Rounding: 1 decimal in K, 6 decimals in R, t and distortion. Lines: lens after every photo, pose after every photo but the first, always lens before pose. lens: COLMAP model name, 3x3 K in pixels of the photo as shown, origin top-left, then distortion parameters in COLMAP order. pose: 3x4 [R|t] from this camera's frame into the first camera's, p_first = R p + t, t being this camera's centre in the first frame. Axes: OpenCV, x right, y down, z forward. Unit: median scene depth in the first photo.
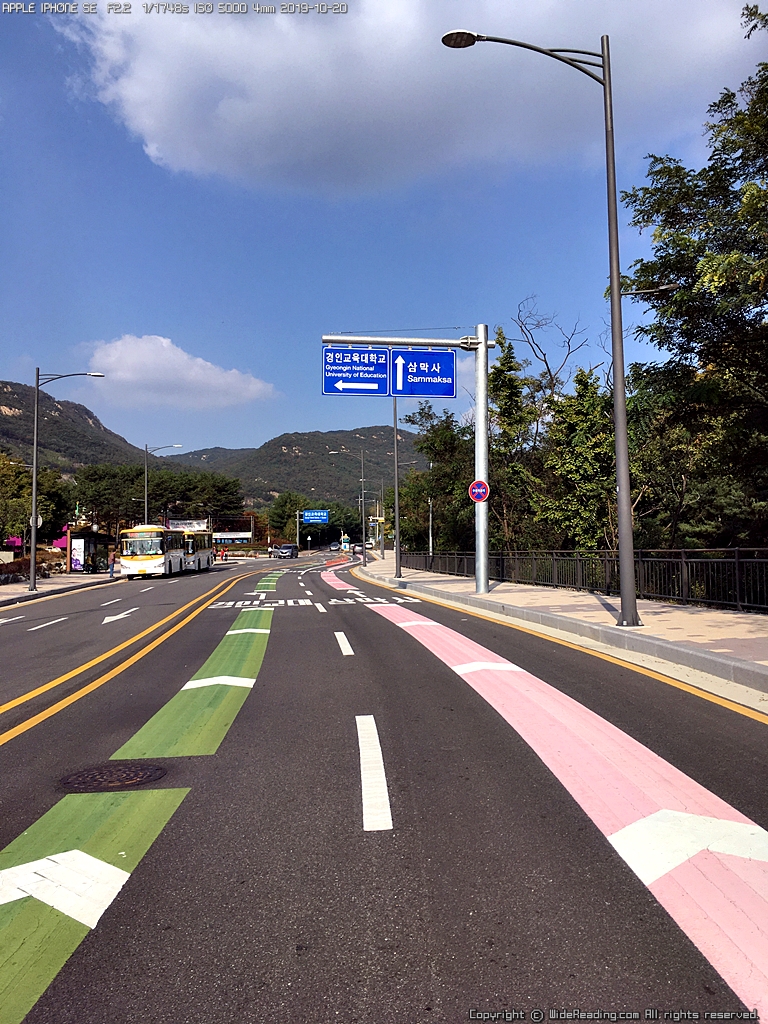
lens RADIAL K [[886.3, 0, 384.0], [0, 886.3, 512.0], [0, 0, 1]] dist [-0.006369, -0.002116]
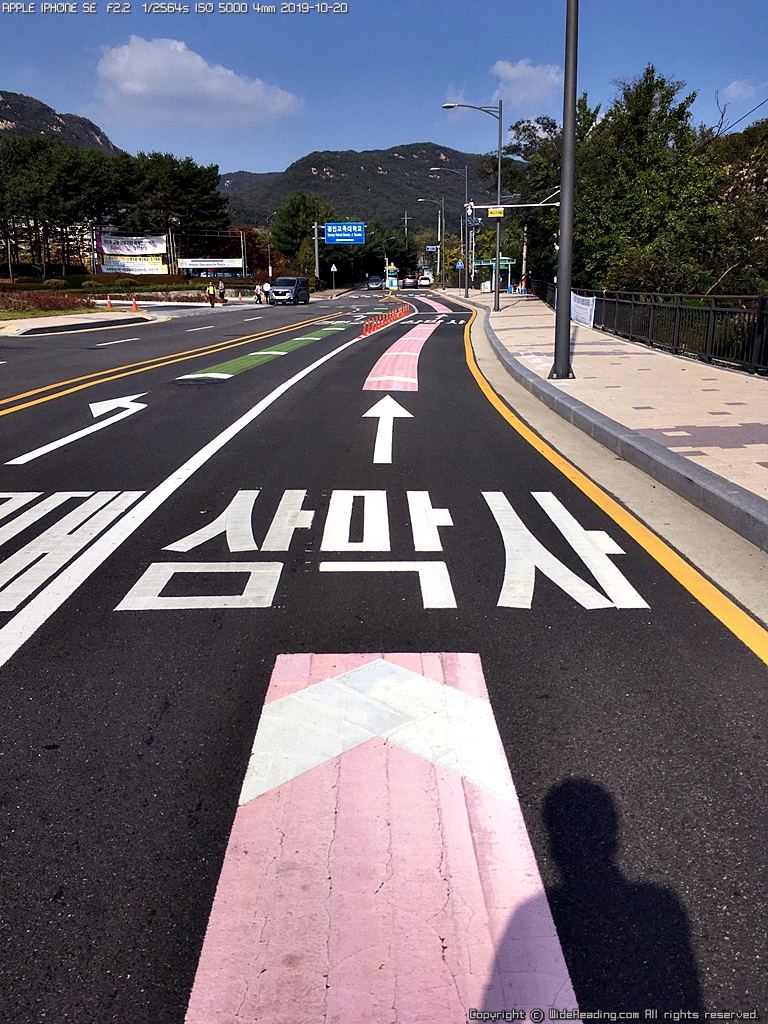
lens RADIAL K [[860.3, 0, 381.1], [0, 860.3, 509.9], [0, 0, 1]] dist [0.113473, -0.137237]
pose [[0.999019, 0.008334, -0.043492, -0.022397], [0.004553, 0.957591, 0.288094, 0.015323], [0.044049, -0.288009, 0.956614, 0.346052]]
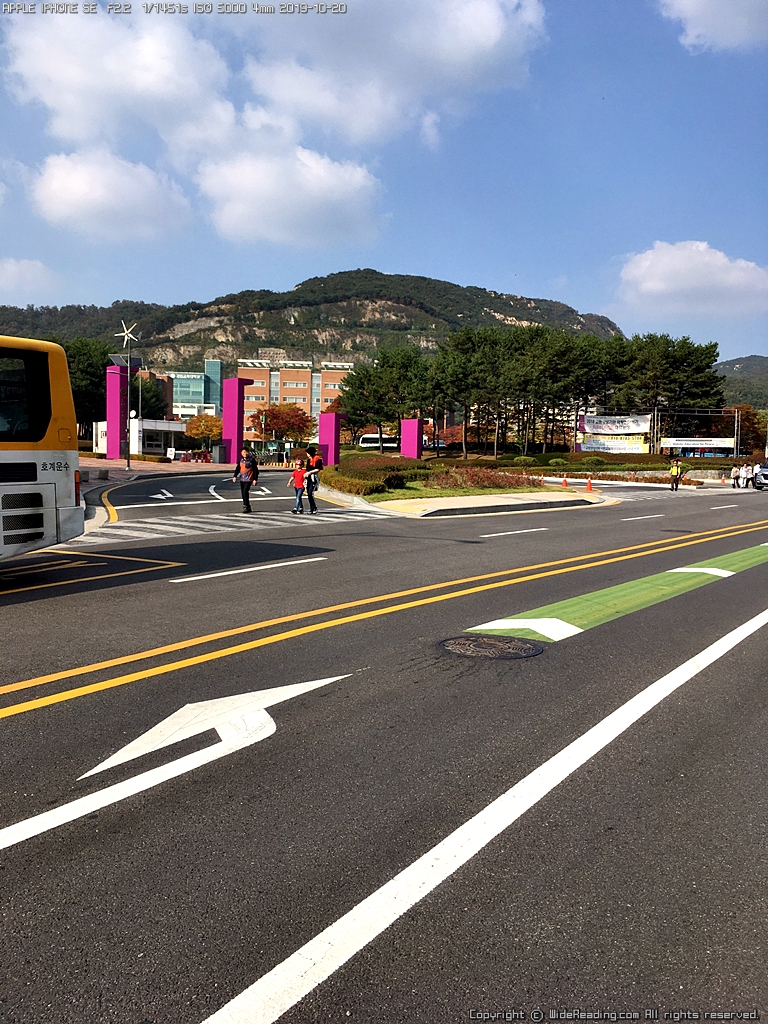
lens RADIAL K [[860.6, 0, 380.0], [0, 860.6, 545.9], [0, 0, 1]] dist [-0.002681, -0.005177]
pose [[0.828893, 0.076399, -0.554166, -0.025523], [-0.001969, 0.991023, 0.133680, 0.017017], [0.559404, -0.109715, 0.821602, 0.391289]]
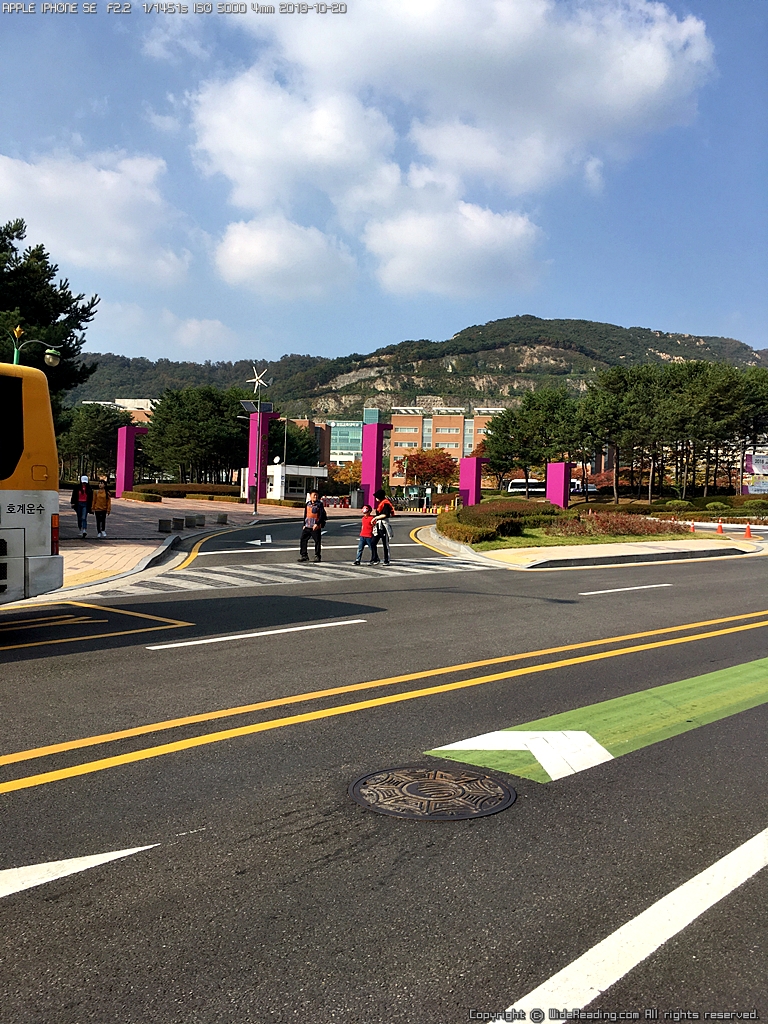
lens RADIAL K [[860.3, 0, 381.1], [0, 860.3, 509.9], [0, 0, 1]] dist [0.113473, -0.137237]
pose [[0.713874, 0.024386, -0.699849, -0.026601], [0.004662, 0.999206, 0.039571, 0.017872], [0.700258, -0.031511, 0.713194, 0.410297]]
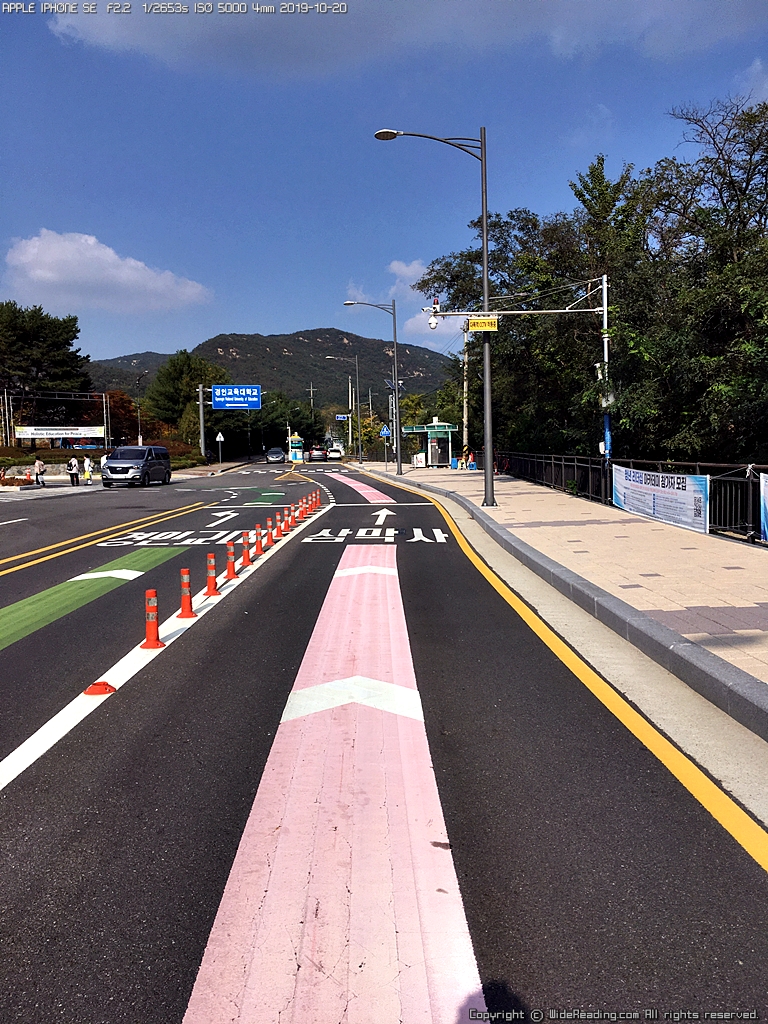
lens RADIAL K [[860.3, 0, 381.1], [0, 860.3, 509.9], [0, 0, 1]] dist [0.113473, -0.137237]
pose [[0.998020, -0.009338, 0.062205, -0.024583], [0.003169, 0.995128, 0.098544, 0.020445], [-0.062822, -0.098151, 0.993187, 0.474190]]
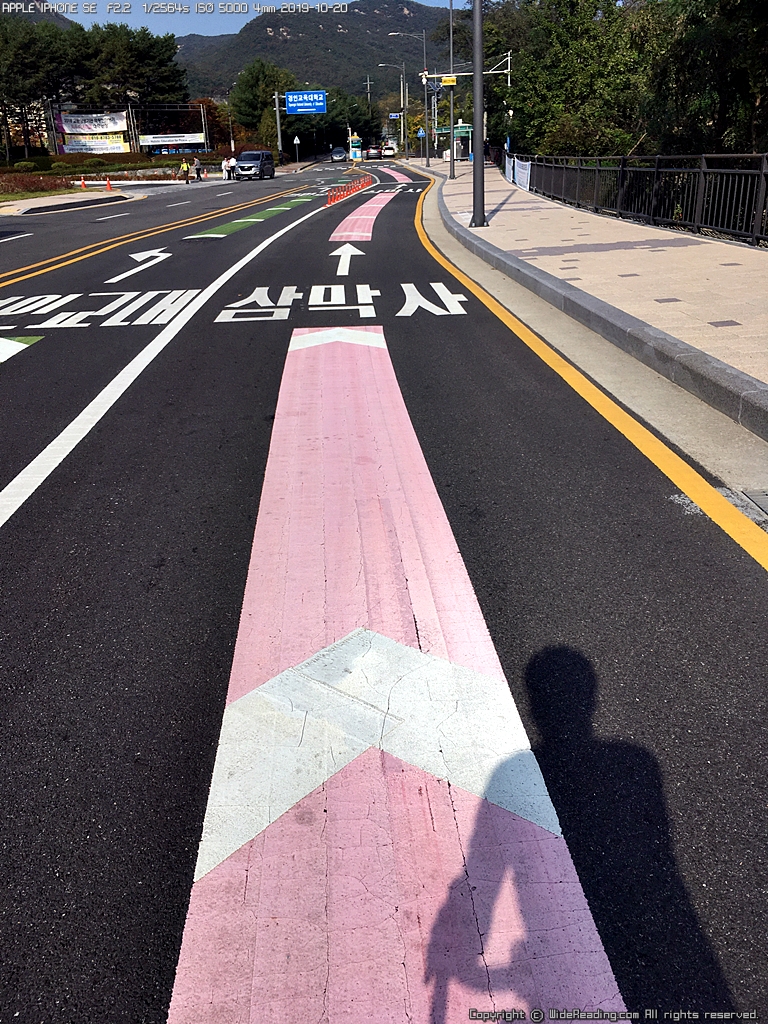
lens RADIAL K [[856.7, 0, 368.5], [0, 856.7, 523.8], [0, 0, 1]] dist [0.096223, -0.126870]
pose [[0.999262, -0.022186, -0.031364, -0.020354], [0.033418, 0.904693, 0.424752, 0.014339], [0.018951, -0.425487, 0.904766, 0.316539]]
